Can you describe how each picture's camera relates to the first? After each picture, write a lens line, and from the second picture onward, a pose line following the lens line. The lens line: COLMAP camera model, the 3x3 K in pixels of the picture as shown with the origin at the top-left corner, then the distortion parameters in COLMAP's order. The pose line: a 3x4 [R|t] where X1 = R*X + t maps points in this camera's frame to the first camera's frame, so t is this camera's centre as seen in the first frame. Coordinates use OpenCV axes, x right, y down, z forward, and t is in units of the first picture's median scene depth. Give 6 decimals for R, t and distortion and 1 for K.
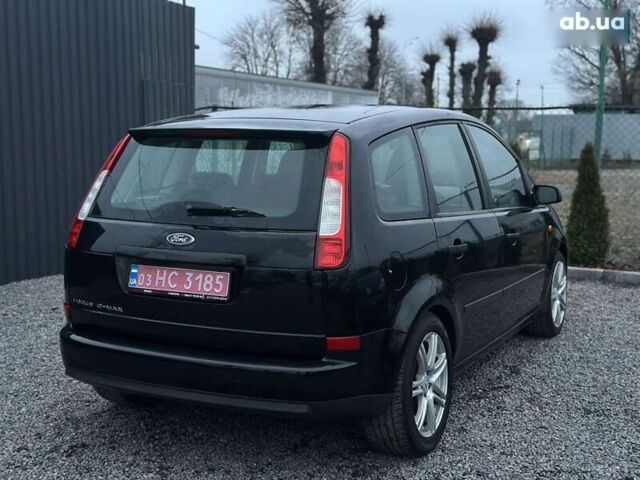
lens RADIAL K [[879.6, 0, 325.0], [0, 879.6, 252.6], [0, 0, 1]] dist [0.133931, 0.000000]
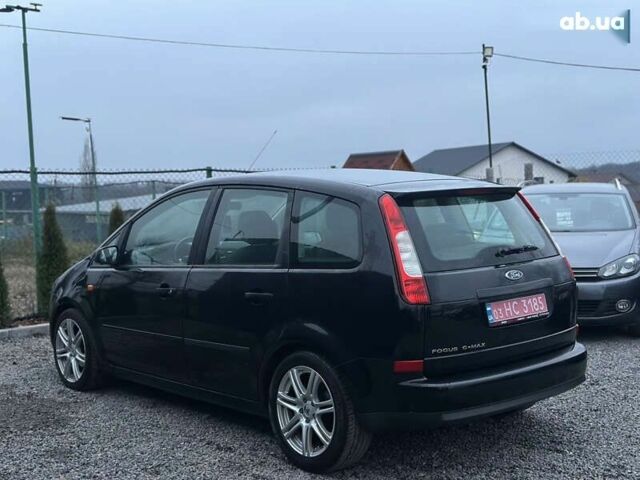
lens RADIAL K [[879.6, 0, 317.4], [0, 879.6, 244.6], [0, 0, 1]] dist [0.133931, 0.000000]
pose [[0.364072, -0.082903, 0.927674, -1.244828], [0.157888, 0.987108, 0.026250, -0.117648], [-0.917890, 0.136912, 0.372468, 0.681403]]
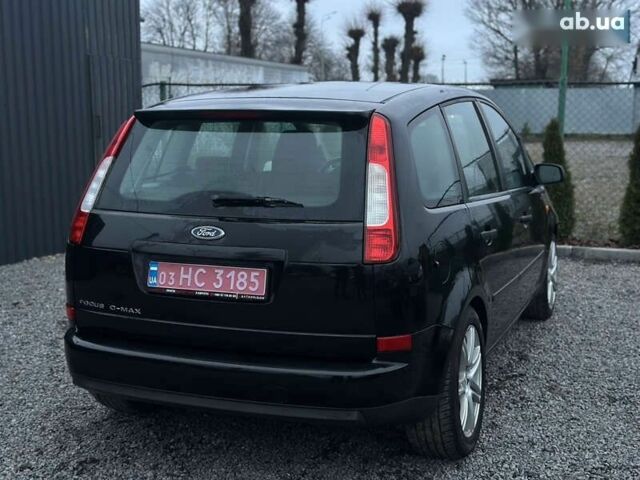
lens RADIAL K [[879.6, 0, 326.3], [0, 879.6, 249.8], [0, 0, 1]] dist [0.133931, 0.000000]
pose [[0.995636, -0.022670, 0.090523, -0.108826], [0.020499, 0.999481, 0.024837, -0.015630], [-0.091039, -0.022873, 0.995585, 0.076364]]
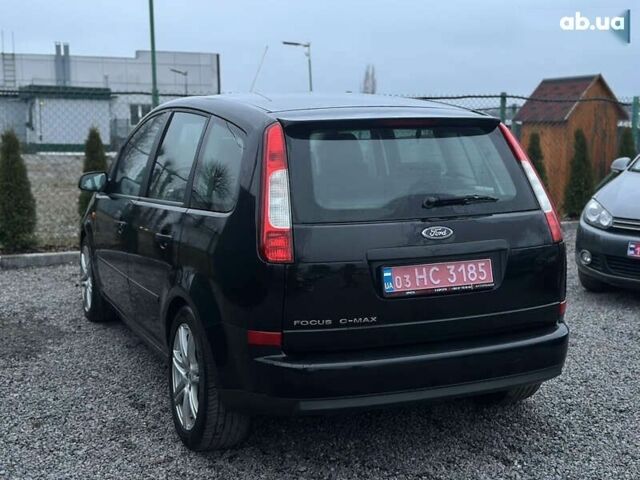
lens RADIAL K [[879.6, 0, 320.8], [0, 879.6, 238.1], [0, 0, 1]] dist [0.133931, 0.000000]
pose [[0.636401, -0.116232, 0.762551, -0.856576], [0.114769, 0.991846, 0.055400, -0.067823], [-0.762773, 0.052260, 0.644552, 0.413609]]
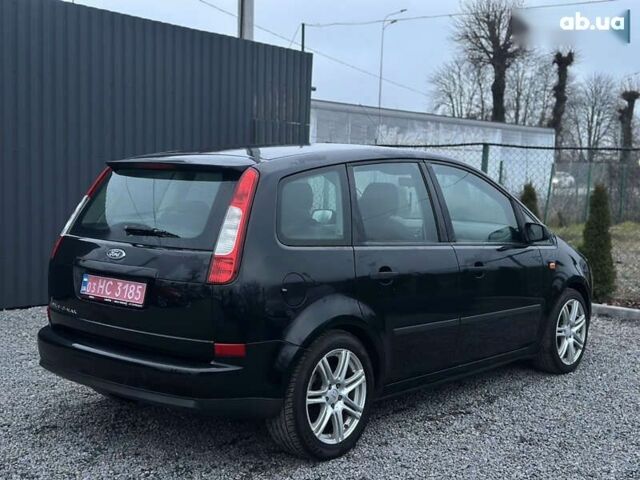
lens RADIAL K [[879.6, 0, 325.0], [0, 879.6, 244.5], [0, 0, 1]] dist [0.133931, 0.000000]
pose [[0.972552, 0.038372, -0.229498, 0.332039], [-0.049694, 0.997806, -0.043755, 0.008730], [0.227316, 0.053958, 0.972325, -0.080688]]
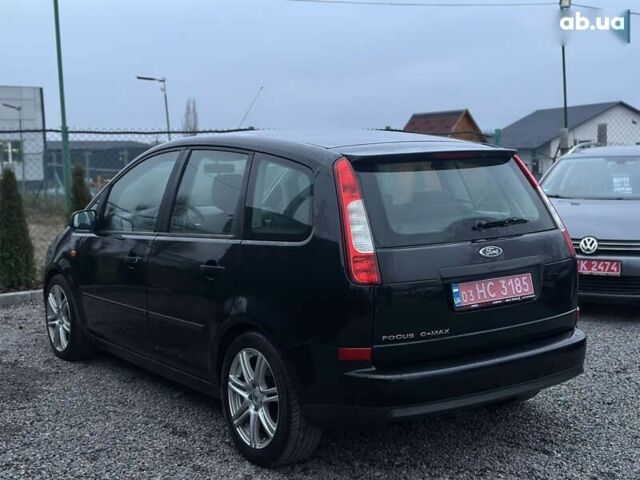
lens RADIAL K [[879.6, 0, 320.7], [0, 879.6, 242.0], [0, 0, 1]] dist [0.133931, 0.000000]
pose [[0.465466, -0.113015, 0.877821, -1.063873], [0.146343, 0.987990, 0.049600, -0.097904], [-0.872883, 0.105376, 0.476415, 0.576353]]
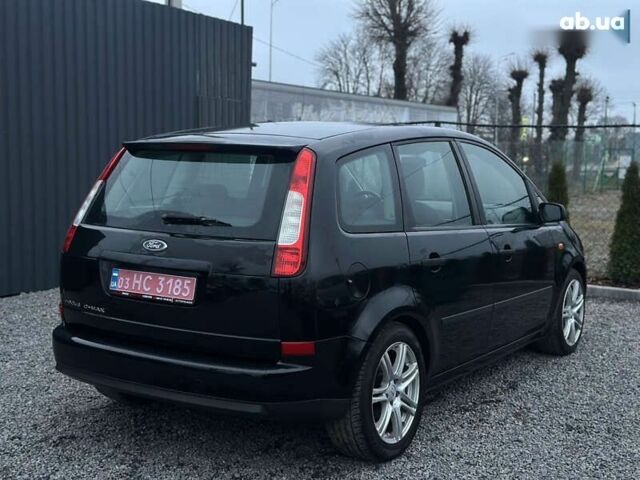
lens RADIAL K [[879.6, 0, 325.1], [0, 879.6, 251.0], [0, 0, 1]] dist [0.133931, 0.000000]
pose [[0.994554, 0.024586, -0.101281, 0.129723], [-0.026496, 0.999495, -0.017562, 0.003971], [0.100798, 0.020150, 0.994703, -0.035960]]
